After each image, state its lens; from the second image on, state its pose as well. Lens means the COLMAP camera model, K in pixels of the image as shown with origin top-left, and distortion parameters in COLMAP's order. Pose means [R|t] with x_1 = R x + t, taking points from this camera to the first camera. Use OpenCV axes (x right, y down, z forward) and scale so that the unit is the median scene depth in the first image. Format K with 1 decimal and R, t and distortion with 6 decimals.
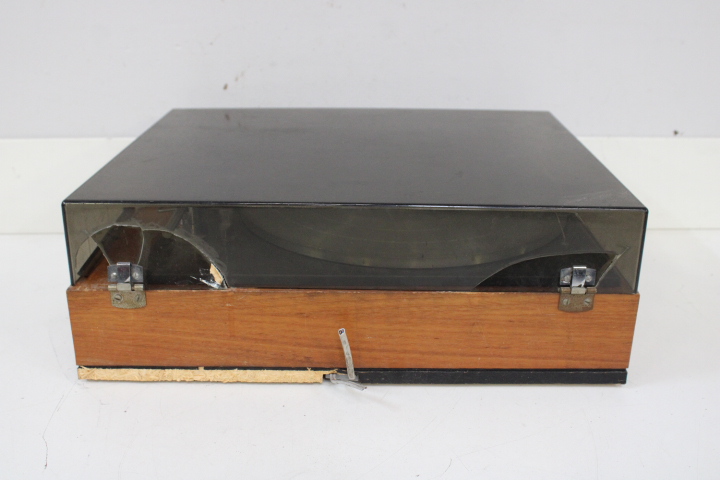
lens RADIAL K [[768.6, 0, 360.0], [0, 768.6, 240.0], [0, 0, 1]] dist [-0.105004, 0.024434]
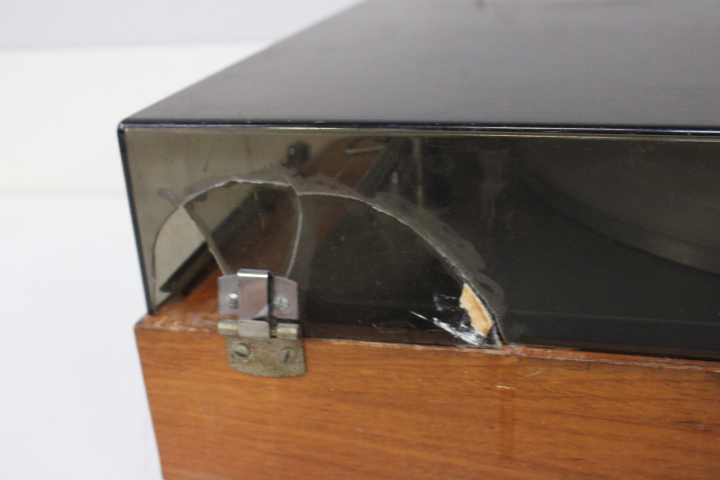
lens RADIAL K [[831.1, 0, 360.0], [0, 831.1, 240.0], [0, 0, 1]] dist [-0.140459, 0.184862]
pose [[0.959984, 0.037279, -0.277564, -0.126042], [-0.026411, 0.998735, 0.042791, -0.008071], [0.278808, -0.033748, 0.959754, 0.566856]]
